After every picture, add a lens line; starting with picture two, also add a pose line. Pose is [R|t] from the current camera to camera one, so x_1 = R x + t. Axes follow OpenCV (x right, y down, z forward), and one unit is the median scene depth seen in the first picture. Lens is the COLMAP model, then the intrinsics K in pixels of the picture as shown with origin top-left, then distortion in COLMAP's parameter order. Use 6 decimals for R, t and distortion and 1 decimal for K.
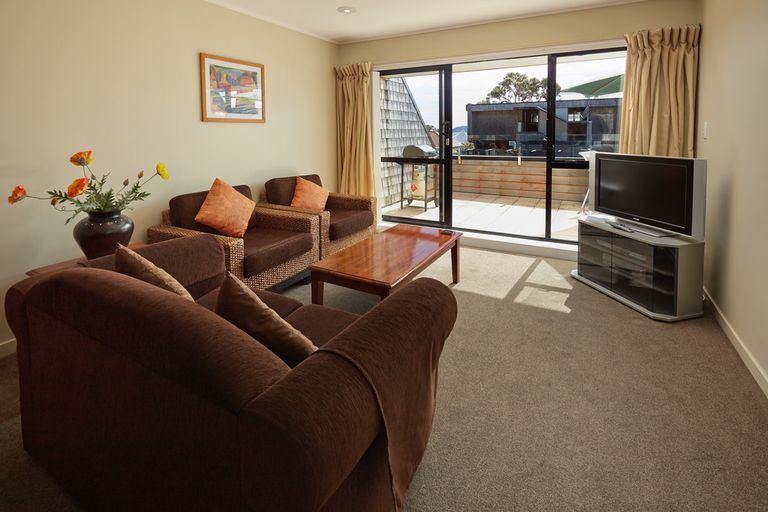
lens RADIAL K [[338.0, 0, 385.2], [0, 338.0, 221.5], [0, 0, 1]] dist [-0.003045, -0.000466]
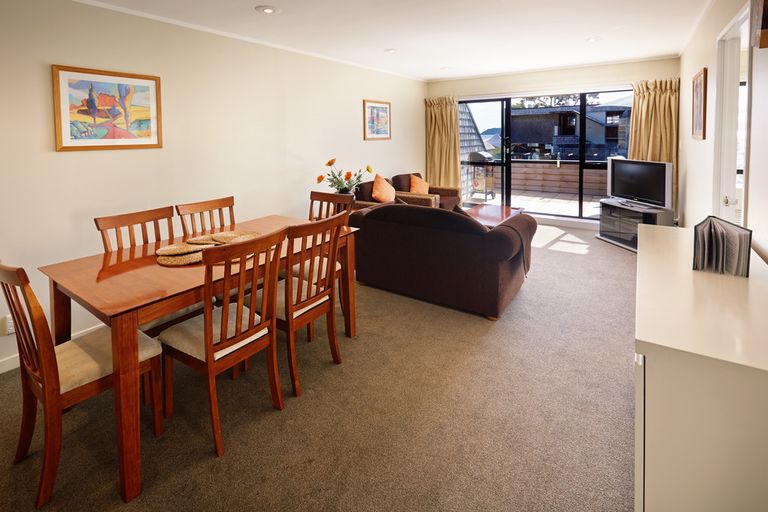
lens RADIAL K [[348.1, 0, 385.9], [0, 348.1, 212.4], [0, 0, 1]] dist [0.000887, 0.000259]
pose [[0.997136, 0.011557, -0.074738, -0.244016], [-0.014434, 0.999171, -0.038066, 0.100522], [0.074236, 0.039035, 0.996476, -0.559057]]
